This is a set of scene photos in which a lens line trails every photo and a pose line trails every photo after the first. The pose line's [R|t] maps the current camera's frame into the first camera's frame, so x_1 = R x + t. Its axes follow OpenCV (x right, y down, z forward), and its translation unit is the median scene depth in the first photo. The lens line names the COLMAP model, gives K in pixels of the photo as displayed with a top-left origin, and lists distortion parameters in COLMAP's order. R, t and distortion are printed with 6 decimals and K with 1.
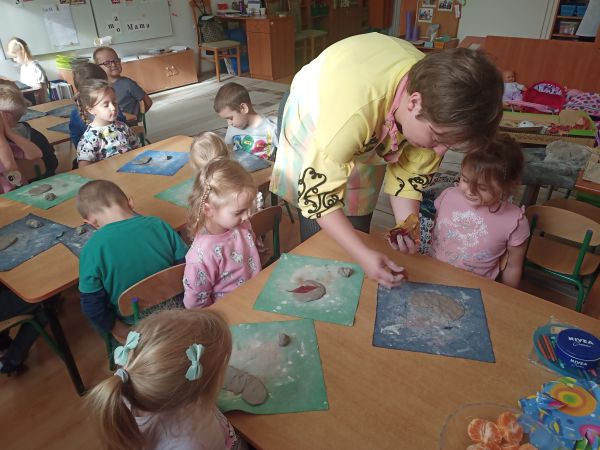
lens RADIAL K [[443.0, 0, 300.0], [0, 443.0, 225.0], [0, 0, 1]] dist [0.018841, 0.001001]
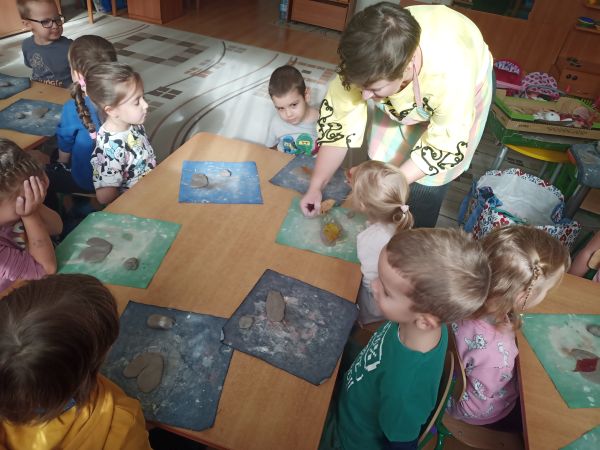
lens RADIAL K [[443.0, 0, 300.0], [0, 443.0, 225.0], [0, 0, 1]] dist [0.018841, 0.001001]
pose [[0.922343, -0.107185, 0.371207, -0.465928], [0.056160, 0.987739, 0.145666, -0.165155], [-0.382269, -0.113507, 0.917053, 0.253009]]
